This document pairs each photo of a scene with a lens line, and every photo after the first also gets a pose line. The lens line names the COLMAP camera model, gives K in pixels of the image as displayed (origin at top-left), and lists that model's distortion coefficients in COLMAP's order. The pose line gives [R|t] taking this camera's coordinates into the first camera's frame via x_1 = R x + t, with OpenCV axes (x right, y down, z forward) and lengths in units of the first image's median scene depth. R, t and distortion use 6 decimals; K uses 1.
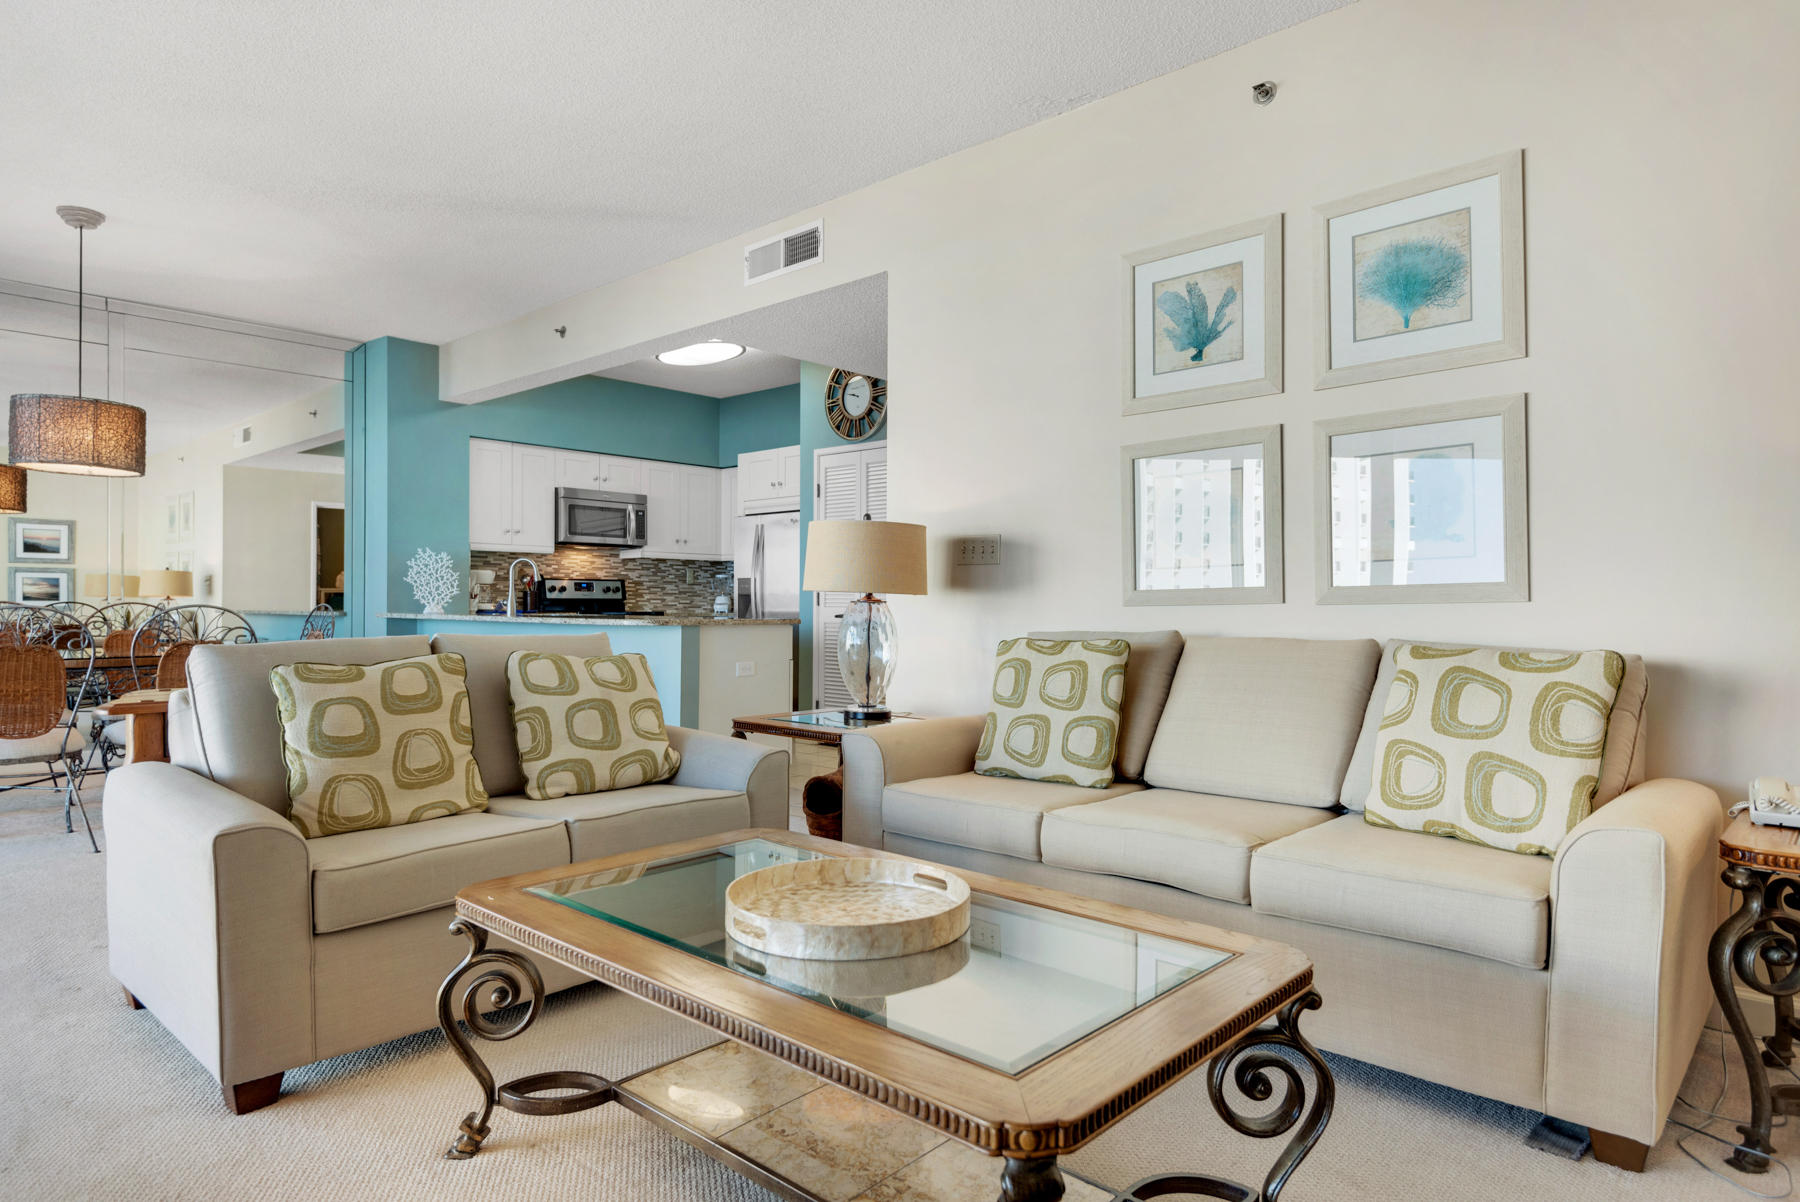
lens RADIAL K [[1022.2, 0, 899.0], [0, 1022.2, 618.7], [0, 0, 1]] dist [0.002099, 0.000129]
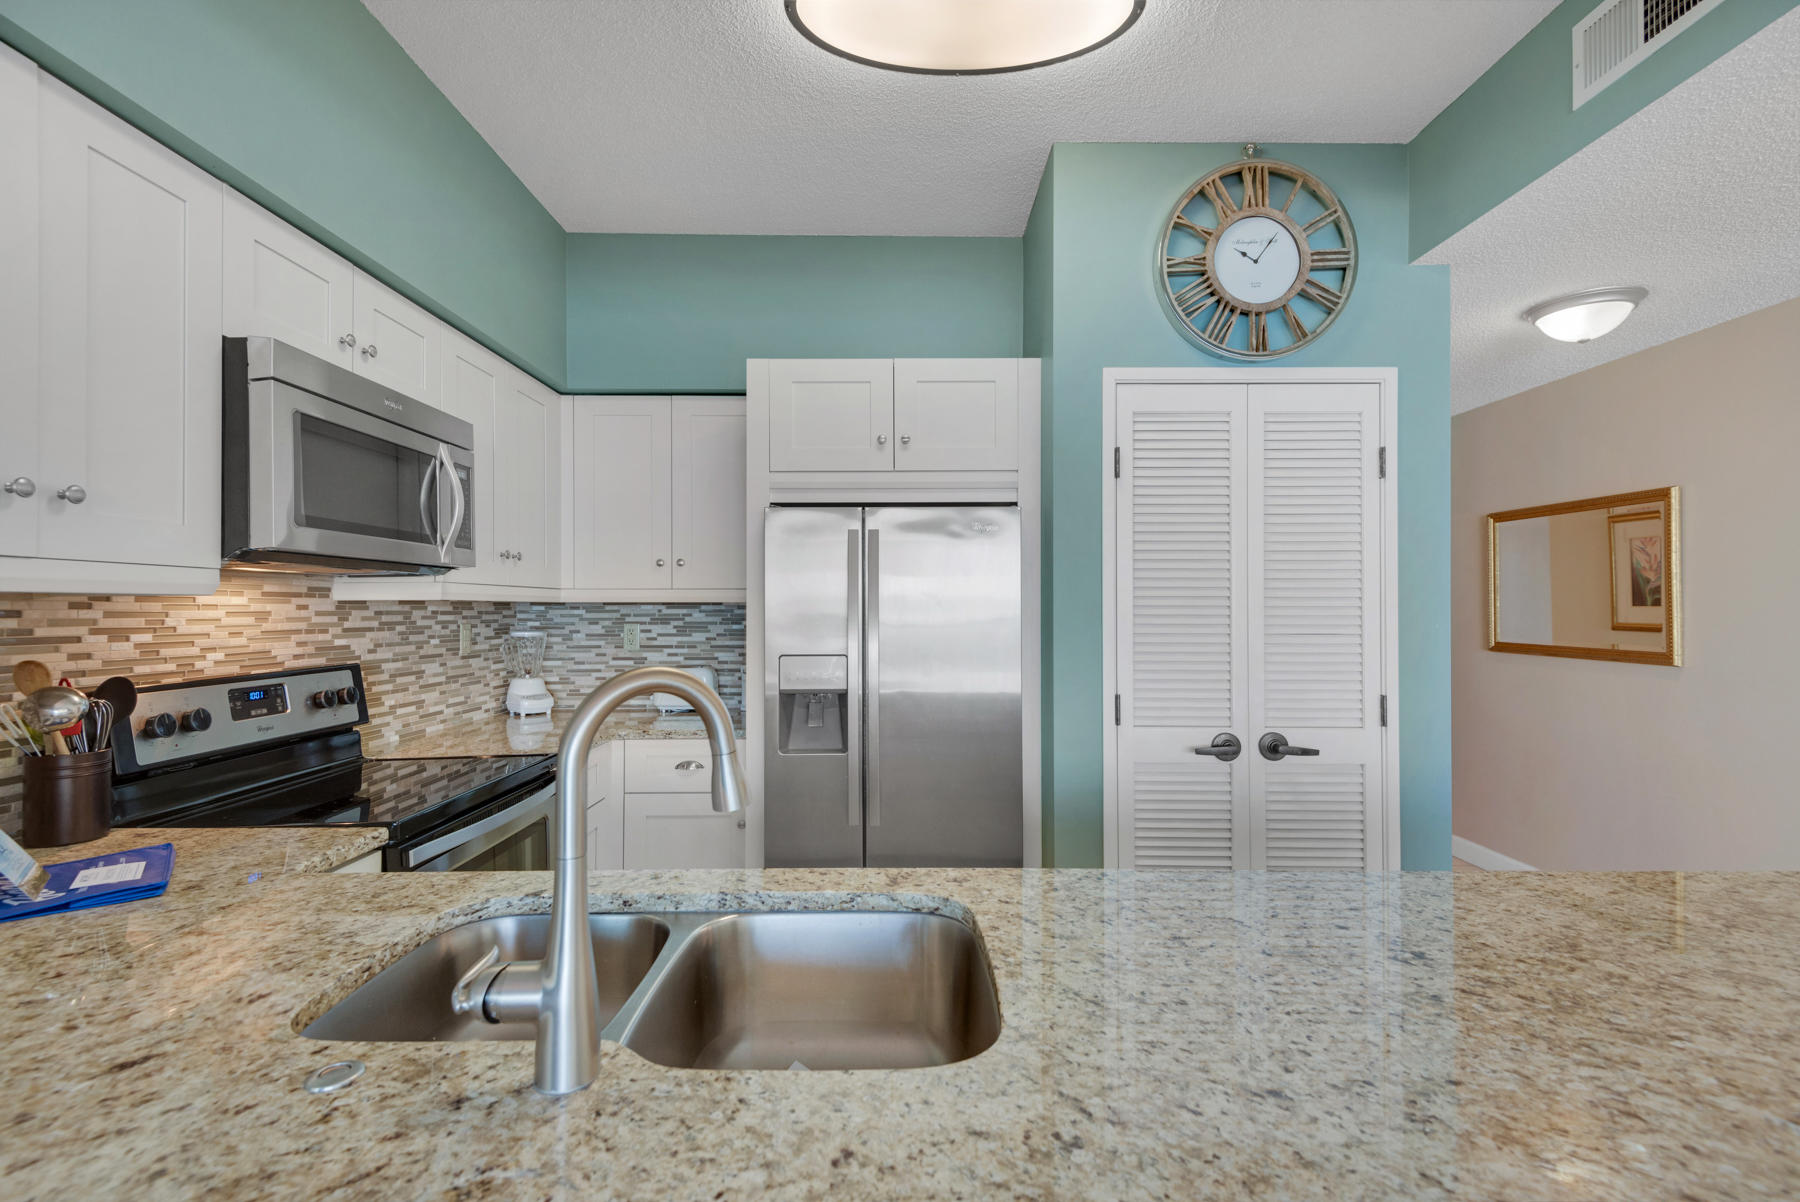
lens RADIAL K [[819.7, 0, 895.5], [0, 819.7, 602.2], [0, 0, 1]] dist [0.018520, -0.006019]
pose [[0.732971, -0.000259, 0.680260, -0.345421], [0.014044, 0.999793, -0.014751, -0.055182], [-0.680115, 0.020366, 0.732823, 0.716716]]
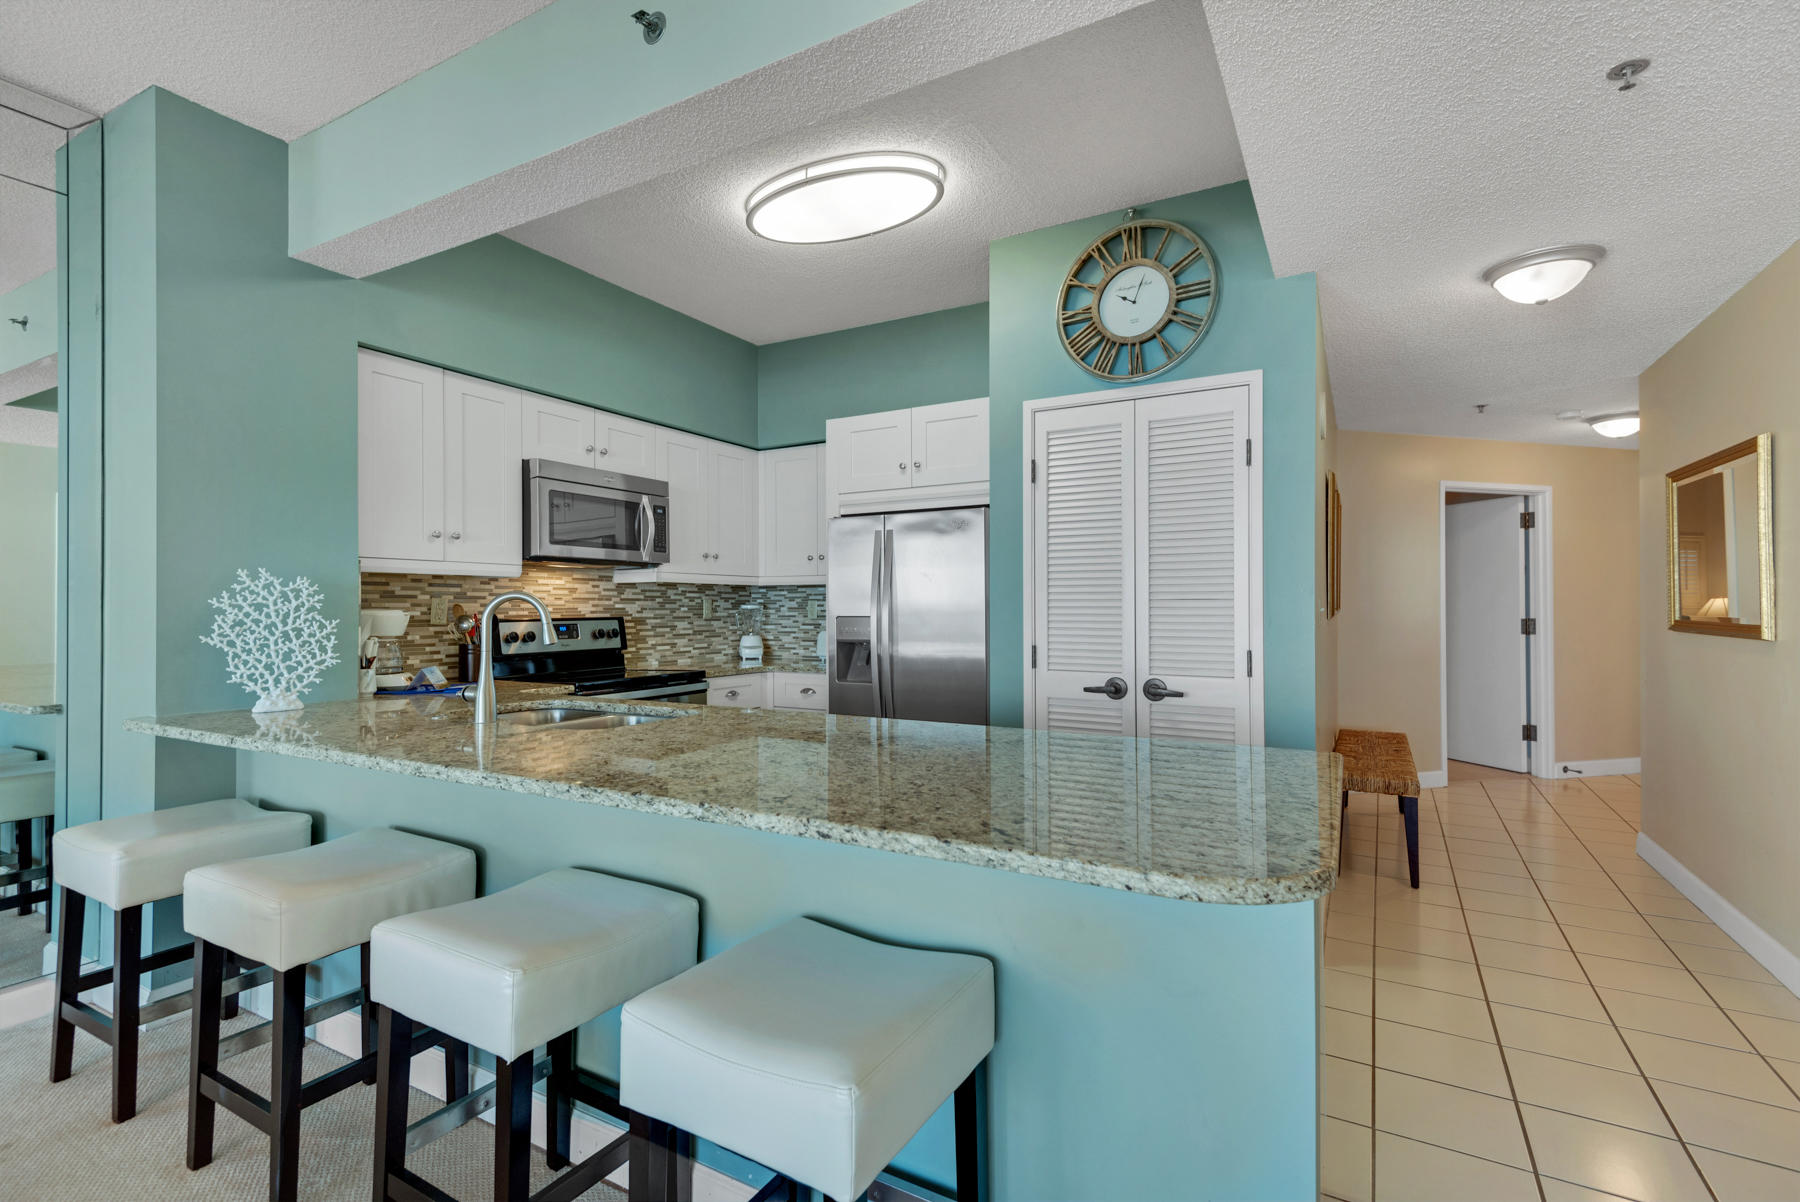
lens RADIAL K [[819.7, 0, 898.5], [0, 819.7, 606.2], [0, 0, 1]] dist [0.018520, -0.006019]
pose [[0.973211, -0.006599, 0.229819, -0.233774], [0.010071, 0.999852, -0.013938, -0.038241], [-0.229693, 0.015879, 0.973134, 0.499559]]
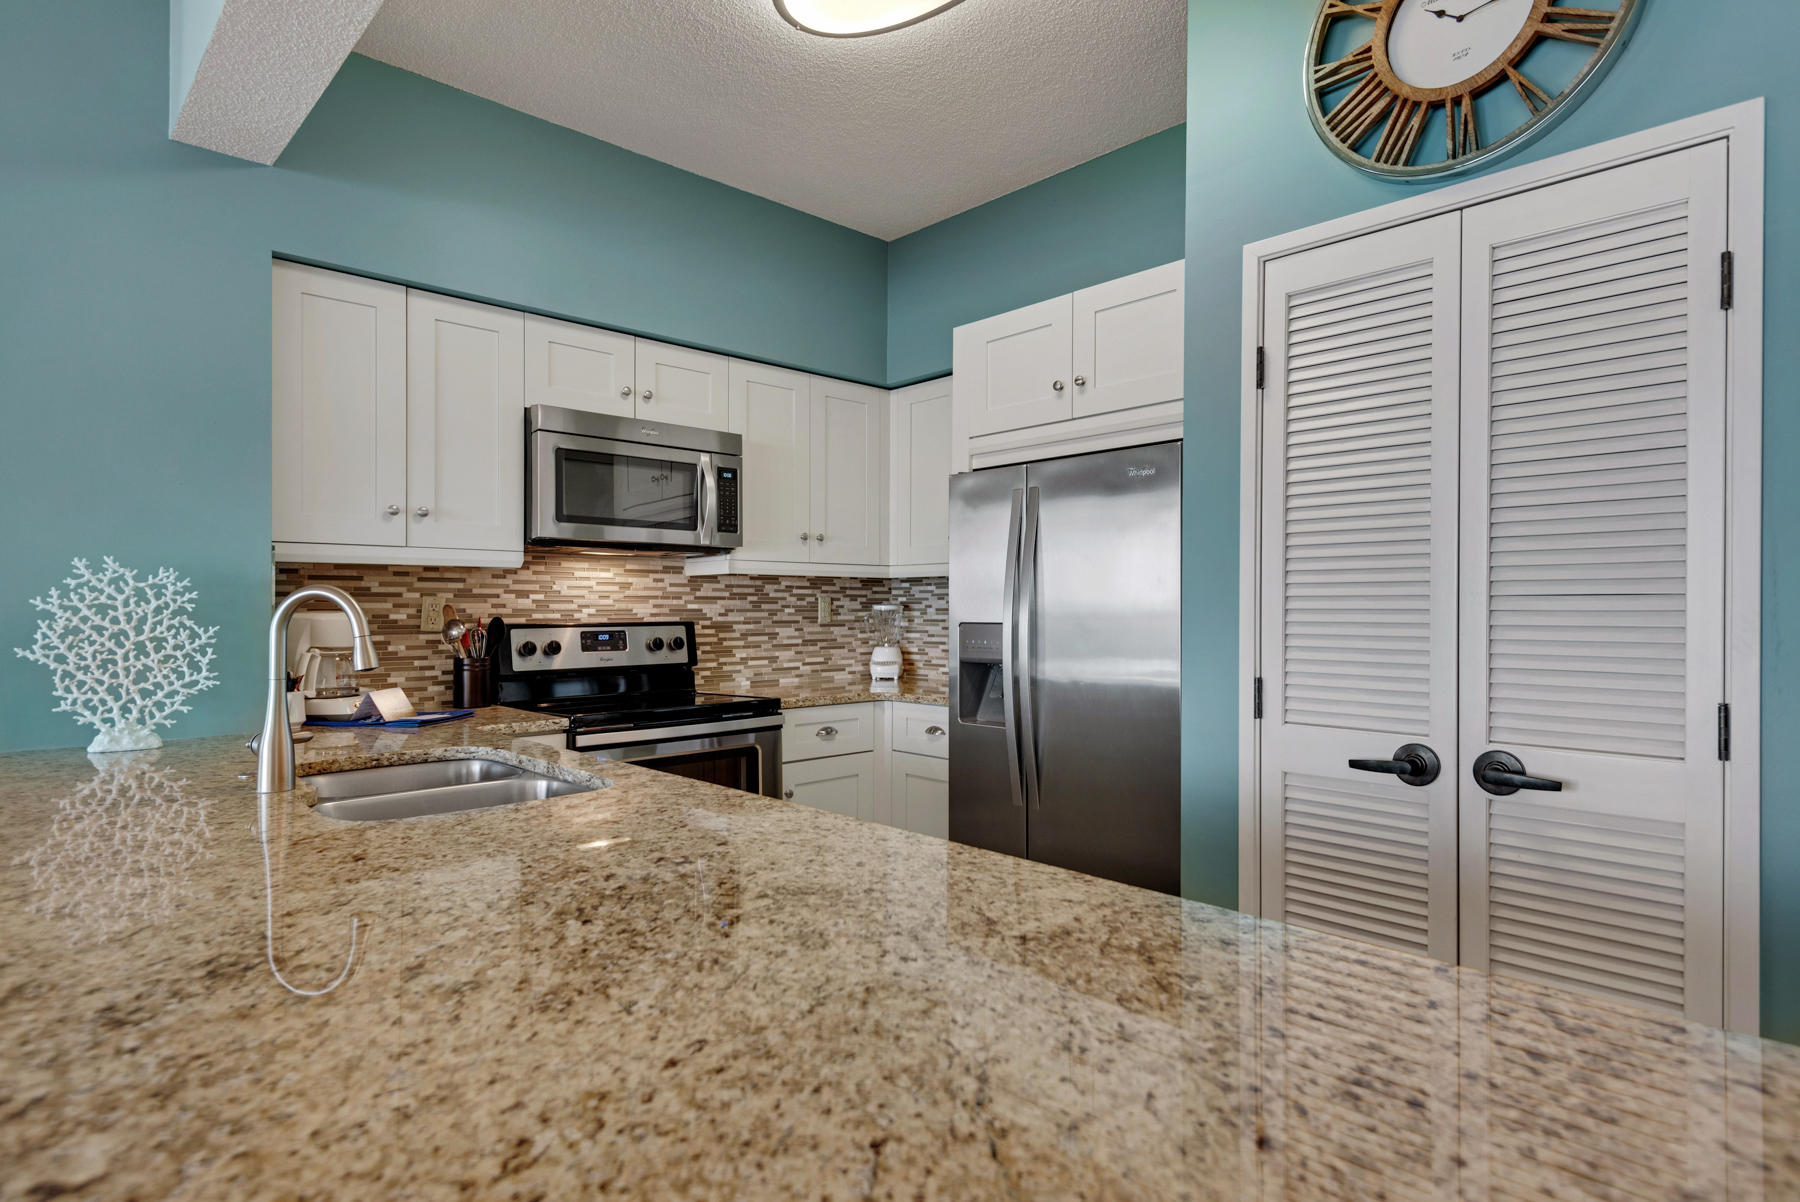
lens RADIAL K [[957.9, 0, 891.6], [0, 957.9, 618.2], [0, 0, 1]] dist [0.013408, -0.008965]
pose [[0.997553, -0.005507, -0.069698, -0.157662], [0.005324, 0.999982, -0.002812, -0.040223], [0.069712, 0.002434, 0.997564, 0.606944]]
